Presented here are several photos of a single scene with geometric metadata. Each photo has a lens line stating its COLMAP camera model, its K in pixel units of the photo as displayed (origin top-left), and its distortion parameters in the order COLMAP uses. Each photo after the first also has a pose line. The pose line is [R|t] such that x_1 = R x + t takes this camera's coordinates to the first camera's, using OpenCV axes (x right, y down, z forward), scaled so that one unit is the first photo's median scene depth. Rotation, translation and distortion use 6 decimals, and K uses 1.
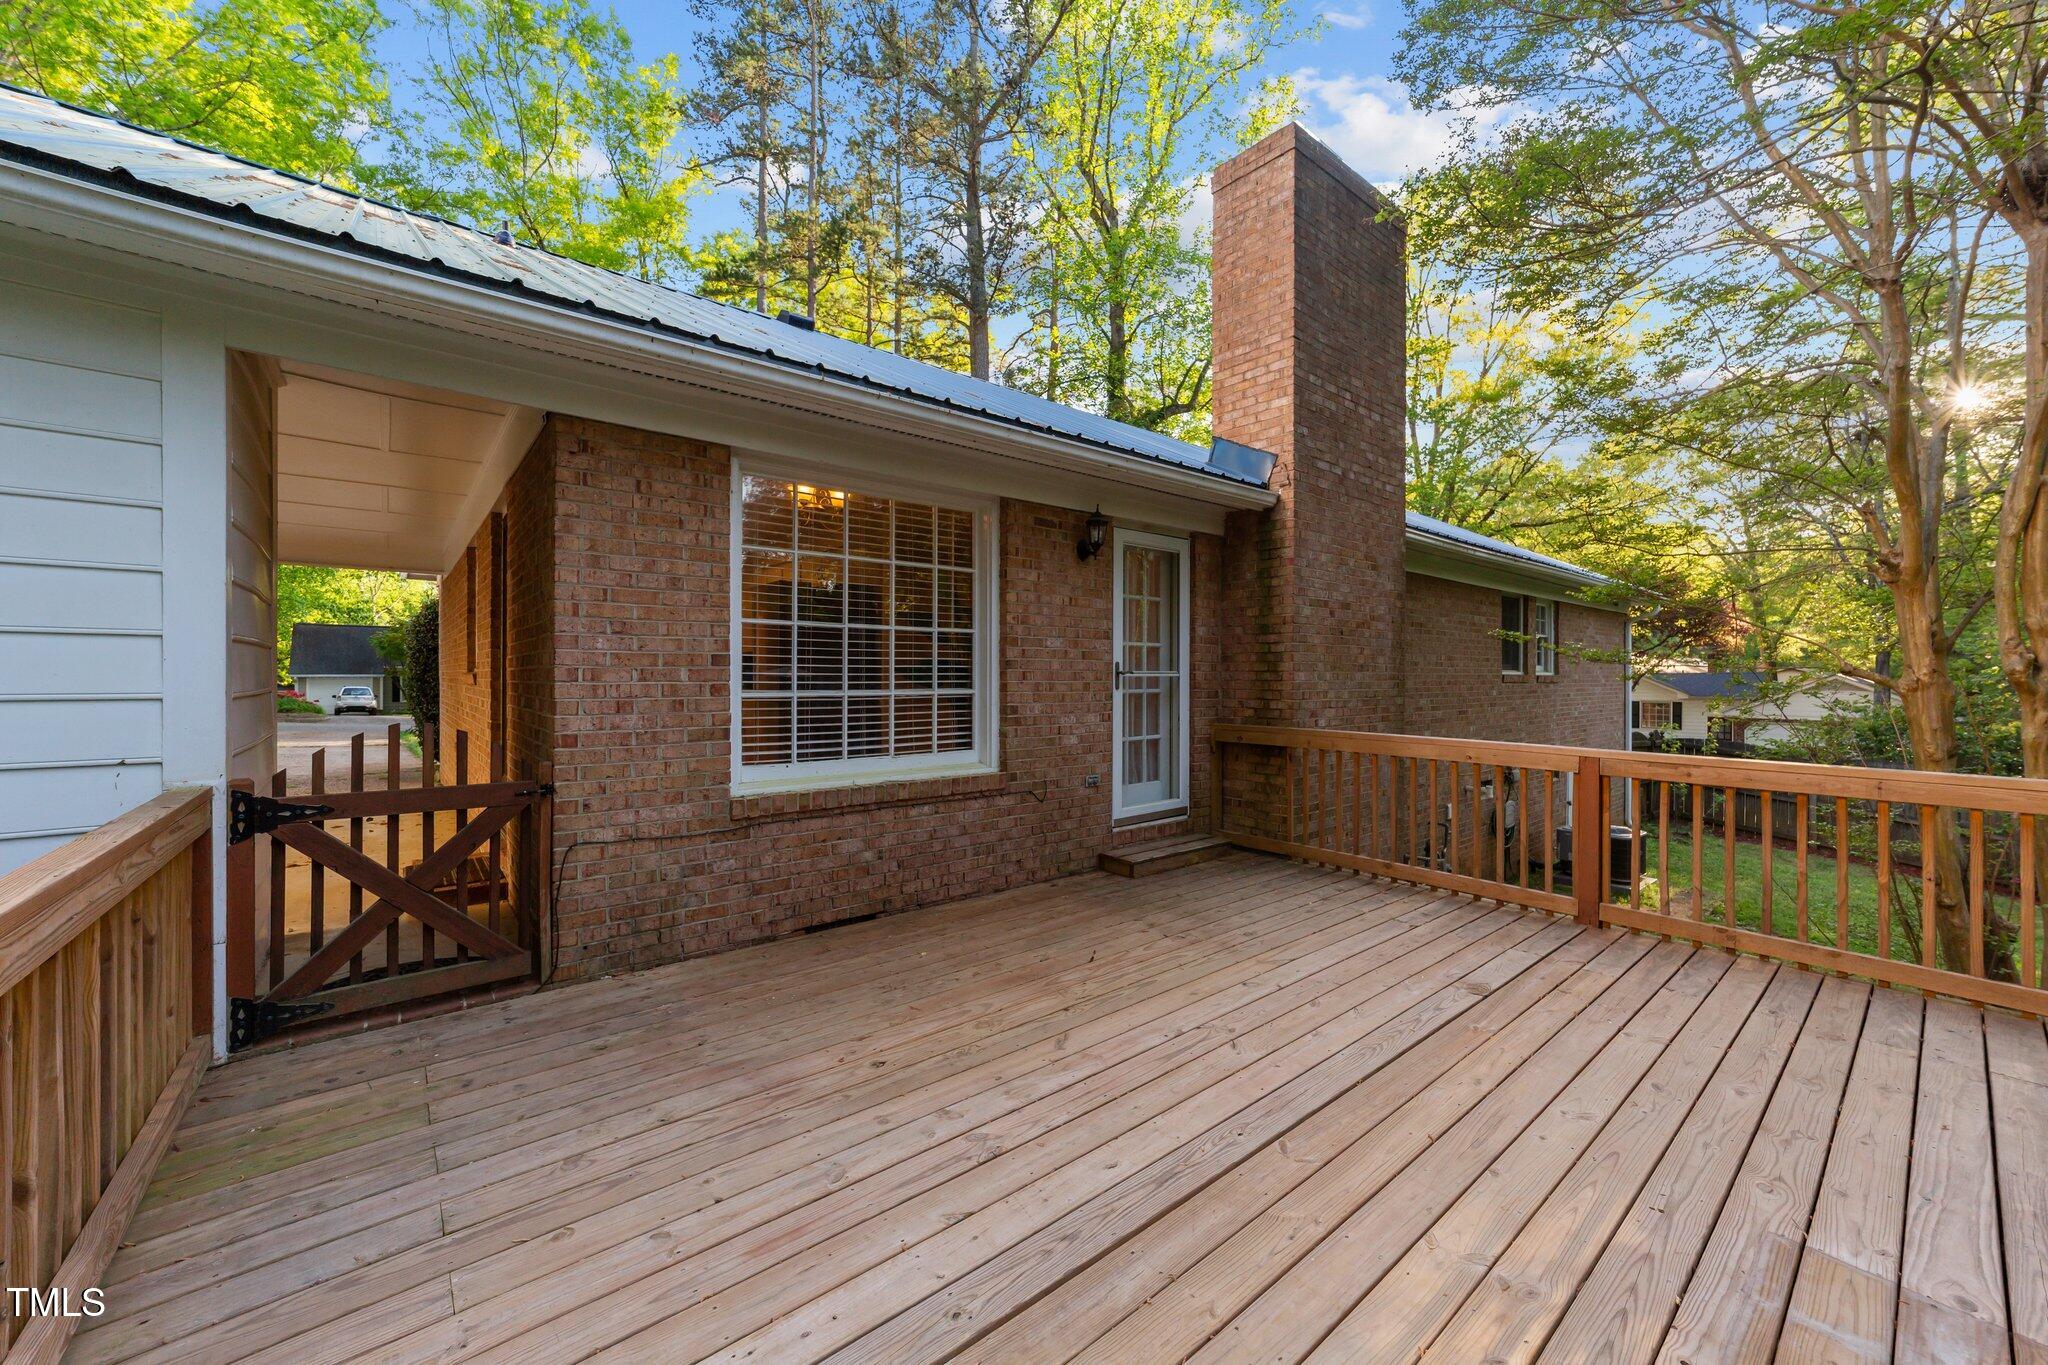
lens RADIAL K [[782.4, 0, 1024.2], [0, 782.4, 681.0], [0, 0, 1]] dist [-0.020613, 0.010232]
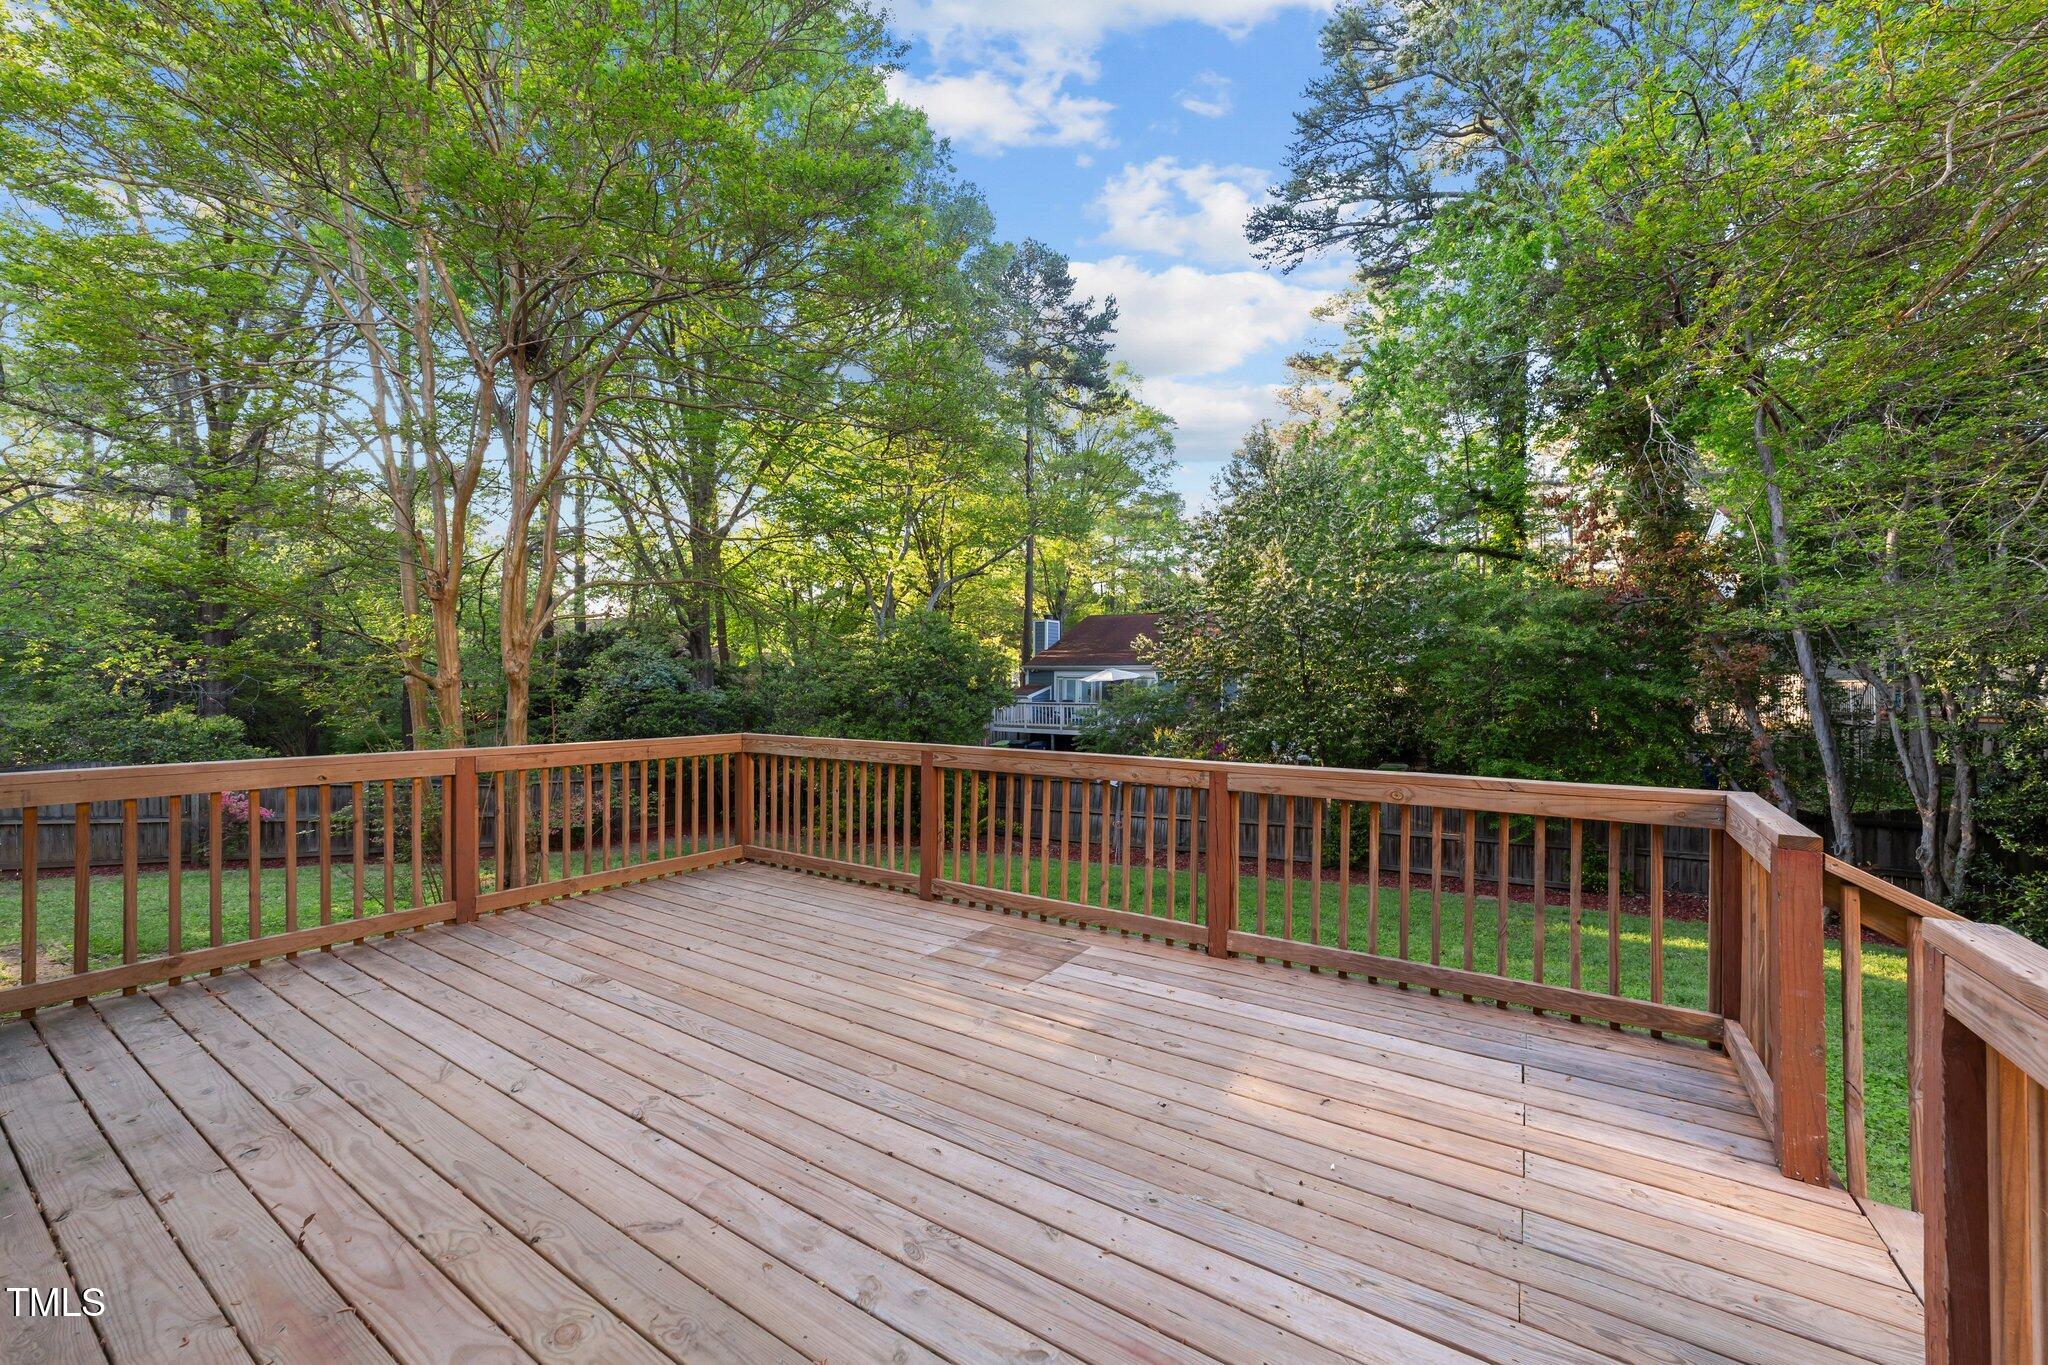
lens RADIAL K [[782.4, 0, 1024.2], [0, 782.4, 681.0], [0, 0, 1]] dist [-0.020613, 0.010232]
pose [[-0.309077, -0.006722, 0.951013, -0.612968], [-0.001878, 0.999977, 0.006458, -0.015544], [-0.951035, 0.000210, -0.309083, 0.801338]]
